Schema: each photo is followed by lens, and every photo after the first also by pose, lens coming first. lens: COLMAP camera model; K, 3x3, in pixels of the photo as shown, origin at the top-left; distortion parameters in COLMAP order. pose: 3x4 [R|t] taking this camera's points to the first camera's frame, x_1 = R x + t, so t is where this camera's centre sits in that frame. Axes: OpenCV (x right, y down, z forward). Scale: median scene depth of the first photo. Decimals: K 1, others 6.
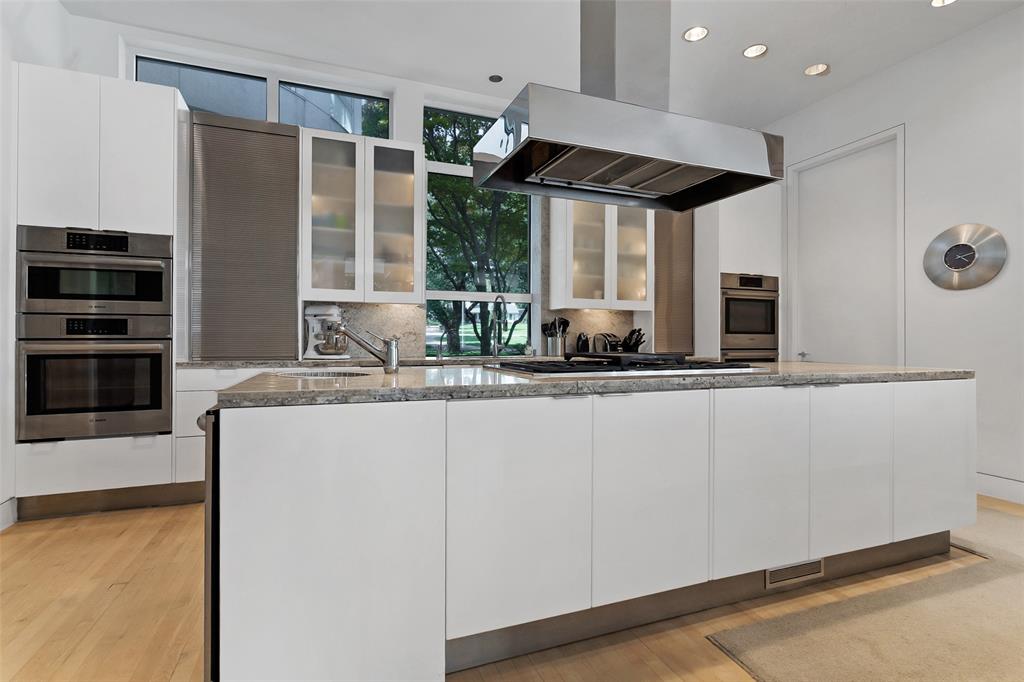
lens RADIAL K [[484.7, 0, 496.2], [0, 484.7, 331.0], [0, 0, 1]] dist [0.001551, 0.000132]
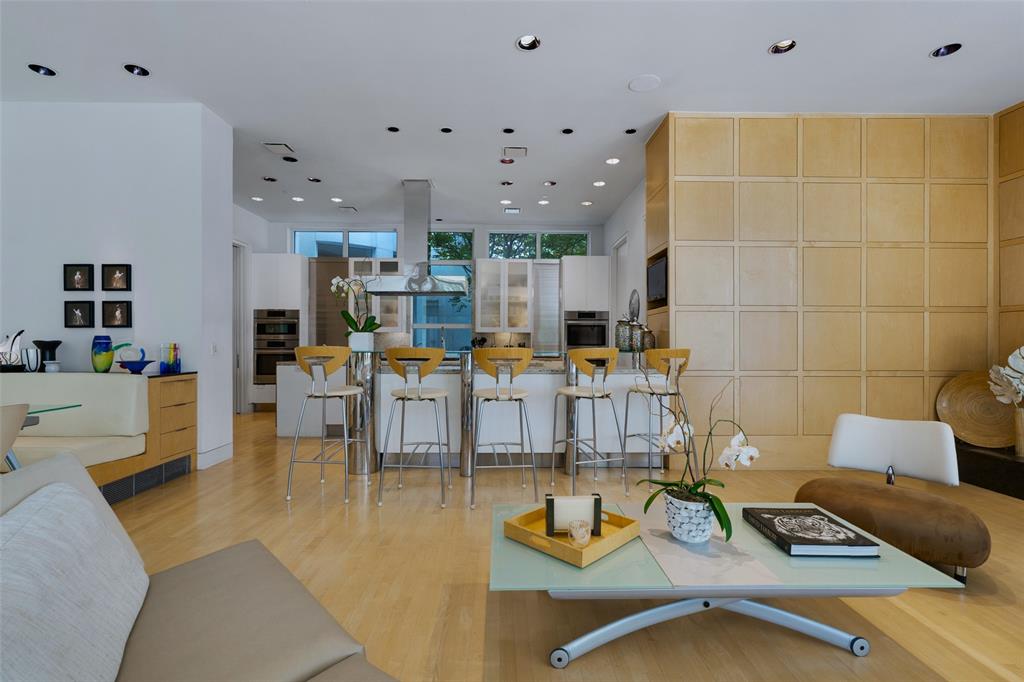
lens RADIAL K [[474.7, 0, 512.0], [0, 474.7, 341.0], [0, 0, 1]] dist [-0.001306, 0.000322]
pose [[0.940876, -0.003845, -0.338730, 1.017701], [0.007511, 0.999927, 0.009511, -0.032793], [0.338669, -0.011493, 0.940835, -0.818953]]
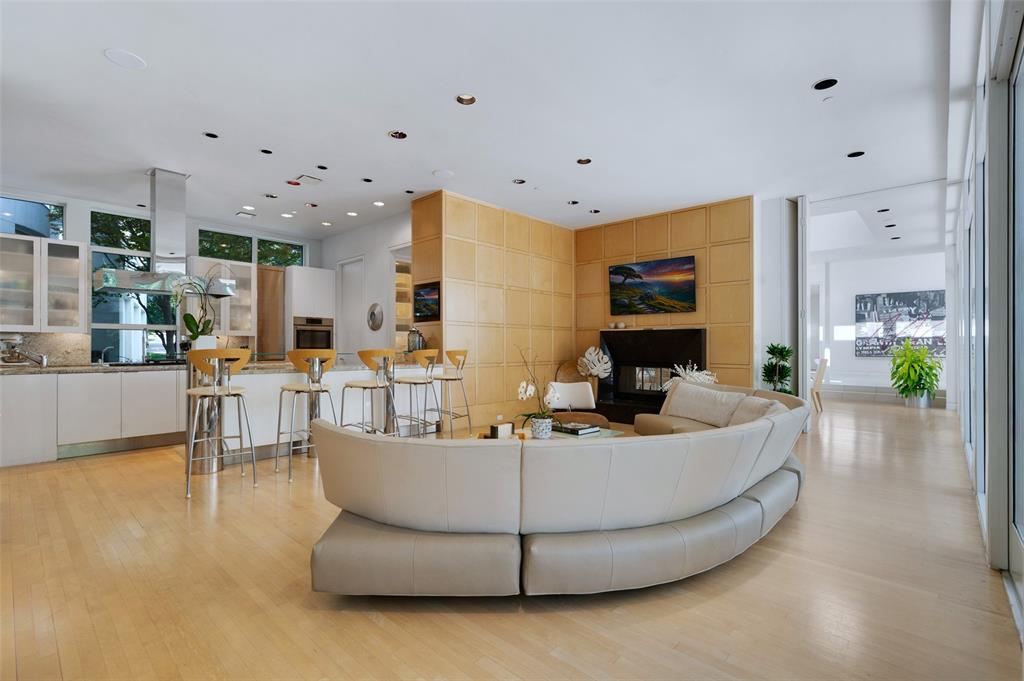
lens RADIAL K [[469.2, 0, 507.9], [0, 469.2, 343.6], [0, 0, 1]] dist [-0.000385, 0.000235]
pose [[0.900817, -0.000285, 0.434199, 0.491901], [-0.003993, 0.999952, 0.008940, -0.039276], [-0.434181, -0.009787, 0.900773, -1.204753]]
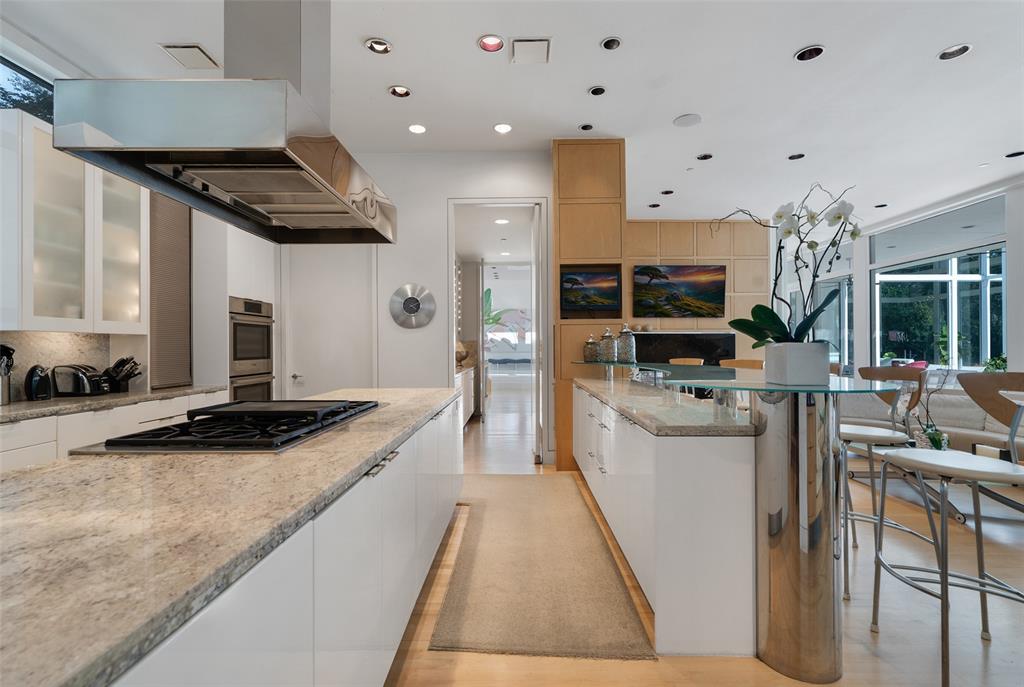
lens RADIAL K [[476.5, 0, 512.0], [0, 476.5, 343.5], [0, 0, 1]] dist [-0.005334, -0.000282]
pose [[0.363984, -0.001731, 0.931404, -0.229654], [-0.006750, 0.999967, 0.004496, -0.041523], [-0.931381, -0.007924, 0.363960, 0.176465]]
